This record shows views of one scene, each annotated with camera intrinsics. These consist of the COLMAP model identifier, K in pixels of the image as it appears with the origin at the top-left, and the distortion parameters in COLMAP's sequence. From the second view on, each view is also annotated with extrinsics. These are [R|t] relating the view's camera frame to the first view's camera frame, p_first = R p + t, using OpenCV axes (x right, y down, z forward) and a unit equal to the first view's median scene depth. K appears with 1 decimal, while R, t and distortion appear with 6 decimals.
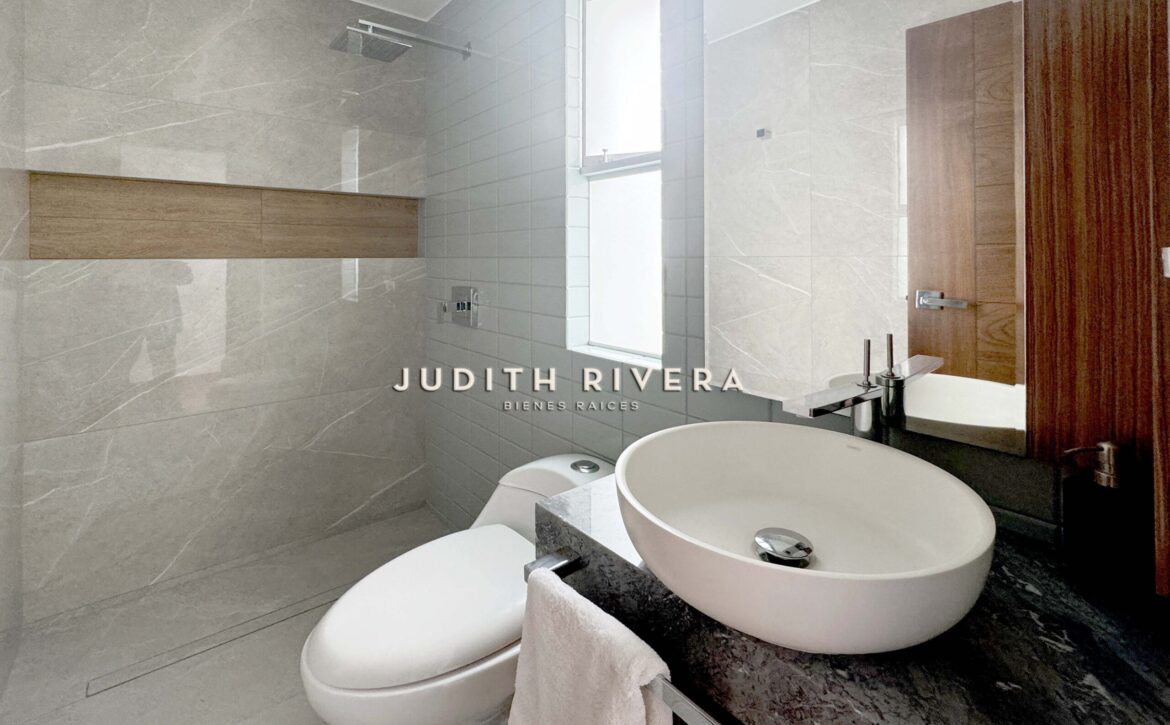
lens RADIAL K [[505.8, 0, 586.7], [0, 505.8, 342.1], [0, 0, 1]] dist [-0.000346, 0.000171]
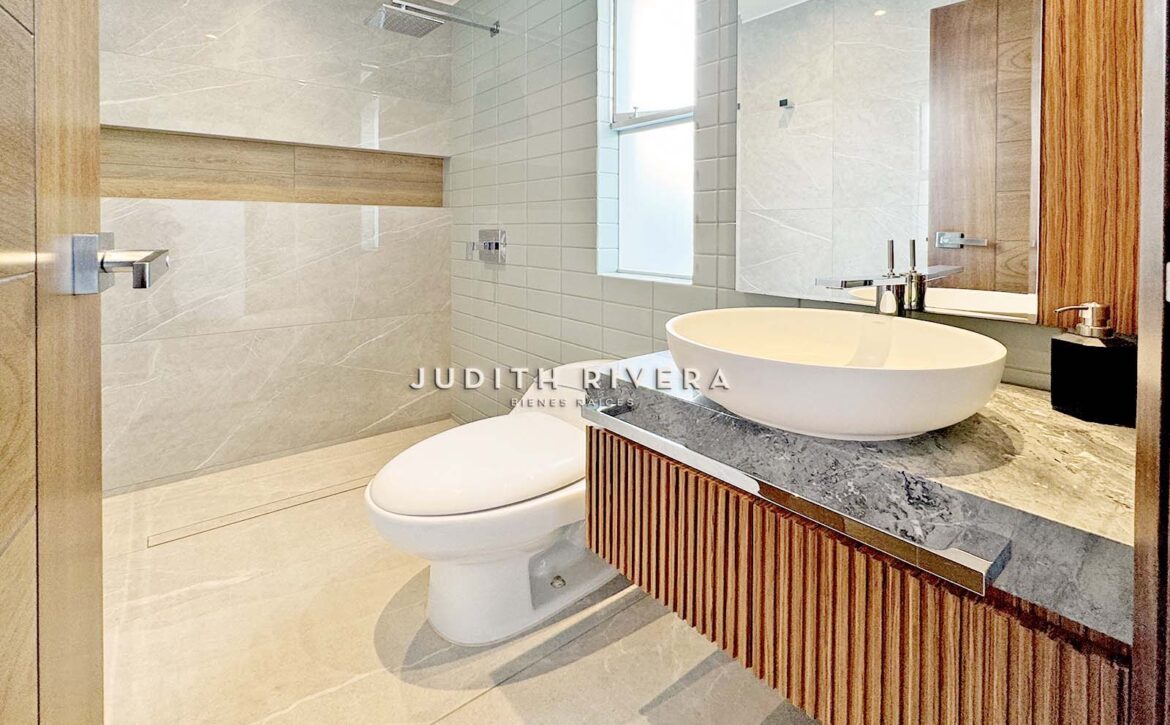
lens RADIAL K [[524.9, 0, 543.8], [0, 524.9, 302.3], [0, 0, 1]] dist [0.000221, -0.000351]
pose [[0.995750, 0.068997, -0.061010, -0.065010], [-0.073043, 0.995091, -0.066777, 0.125677], [0.056103, 0.070949, 0.995901, -0.093315]]
